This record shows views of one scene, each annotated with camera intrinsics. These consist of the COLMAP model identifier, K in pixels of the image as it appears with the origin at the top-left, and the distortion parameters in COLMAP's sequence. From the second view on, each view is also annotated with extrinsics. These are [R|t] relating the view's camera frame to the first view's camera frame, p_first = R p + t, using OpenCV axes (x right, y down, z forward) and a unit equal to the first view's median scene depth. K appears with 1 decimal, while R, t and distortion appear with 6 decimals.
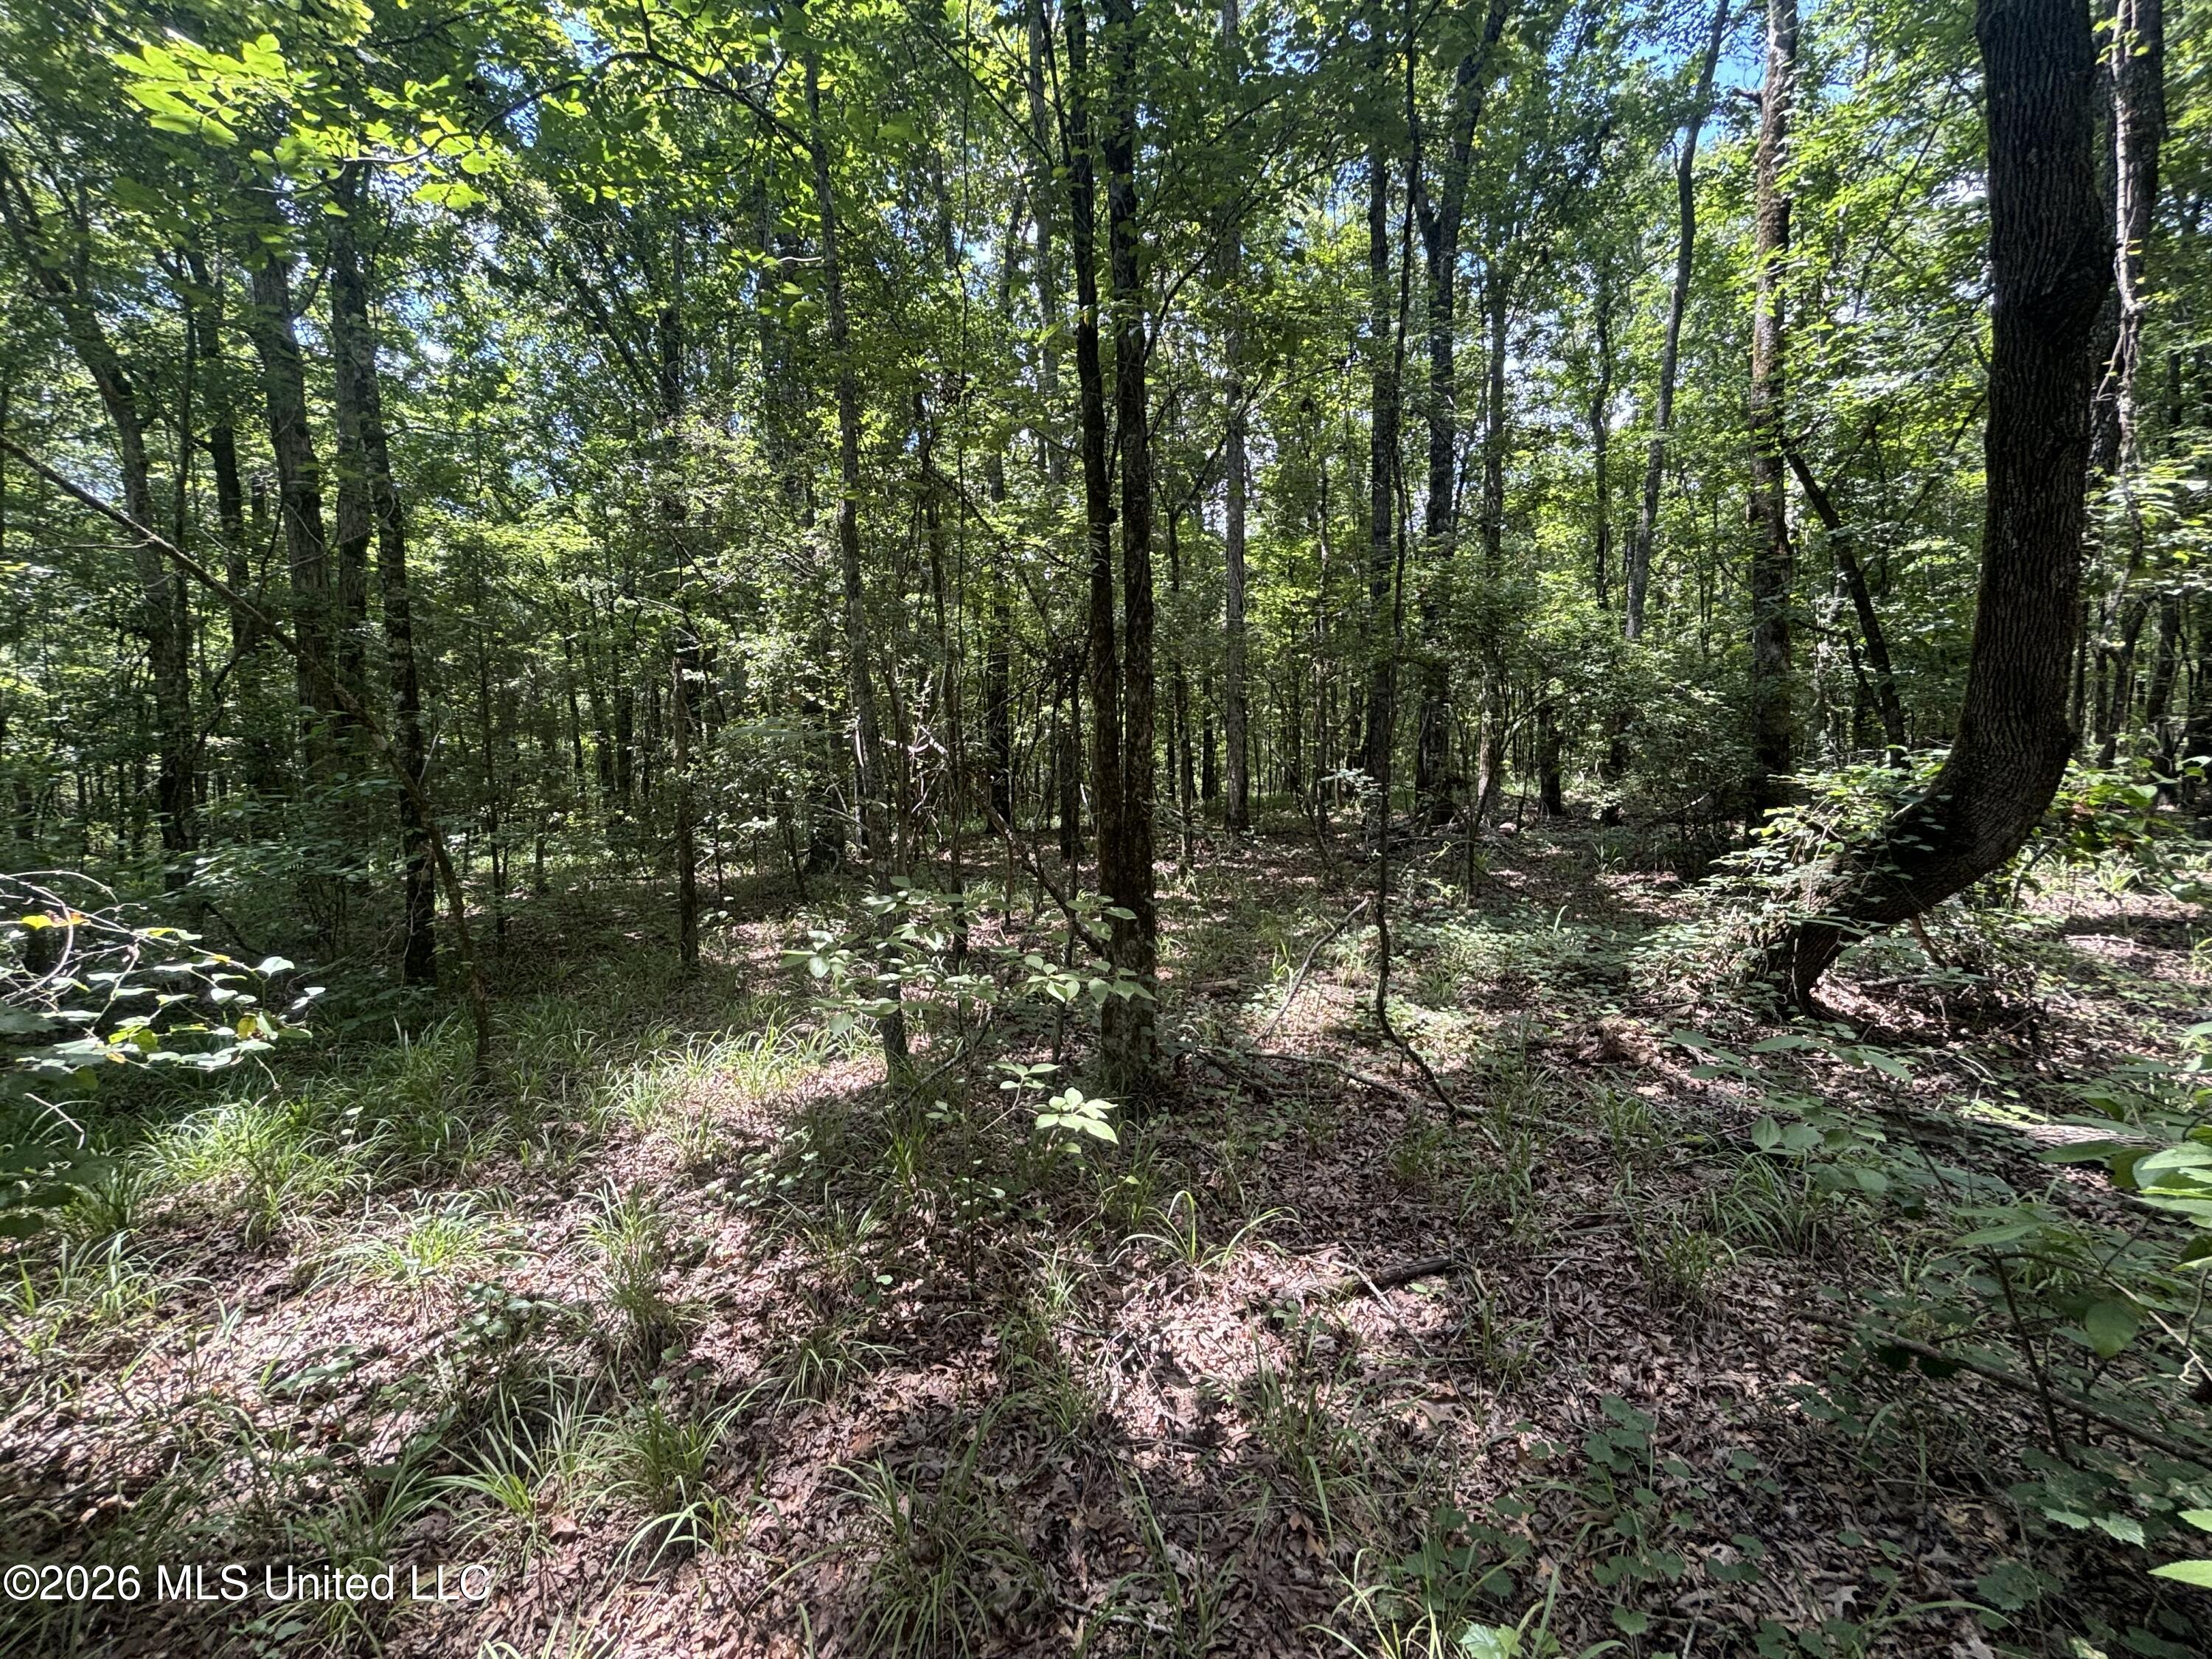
lens RADIAL K [[878.8, 0, 1106.0], [0, 878.8, 829.5], [0, 0, 1]] dist [-0.000662, 0.000041]
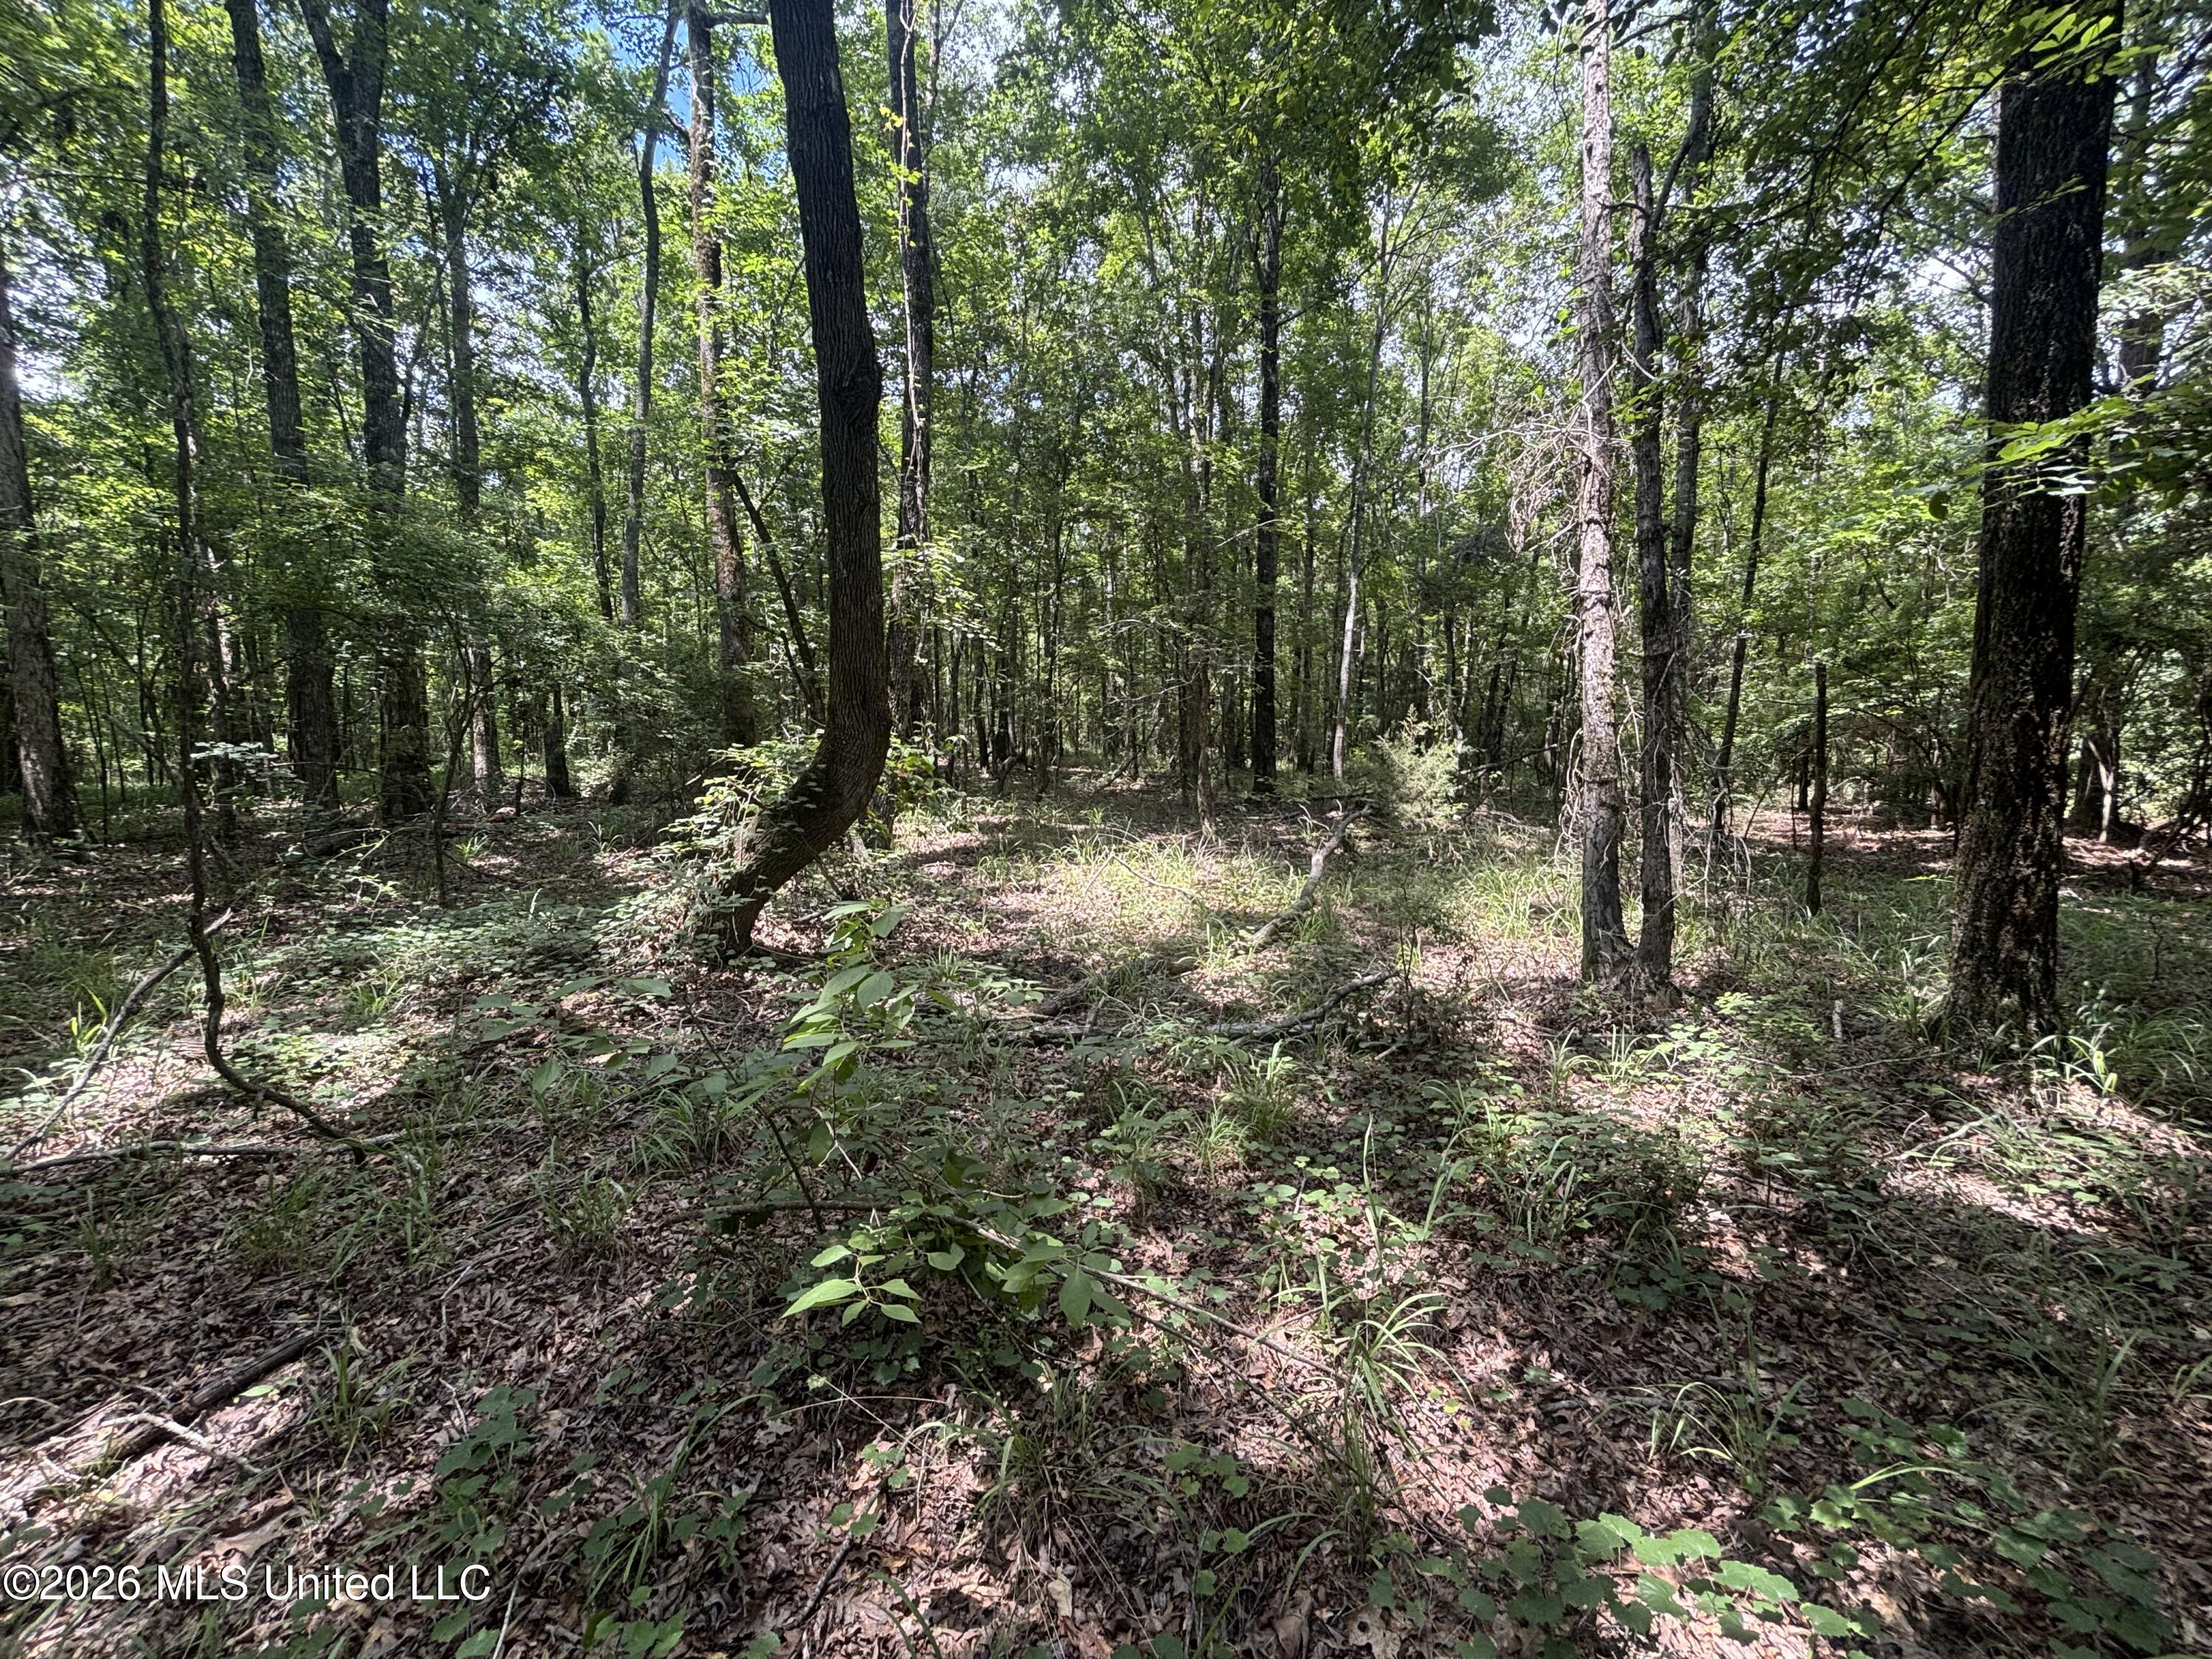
lens RADIAL K [[878.8, 0, 1106.0], [0, 878.8, 829.5], [0, 0, 1]] dist [-0.000662, 0.000041]
pose [[0.558211, -0.070121, 0.826730, 0.104831], [0.055353, 0.997350, 0.047218, 0.015542], [-0.827850, 0.019404, 0.560613, -0.050821]]
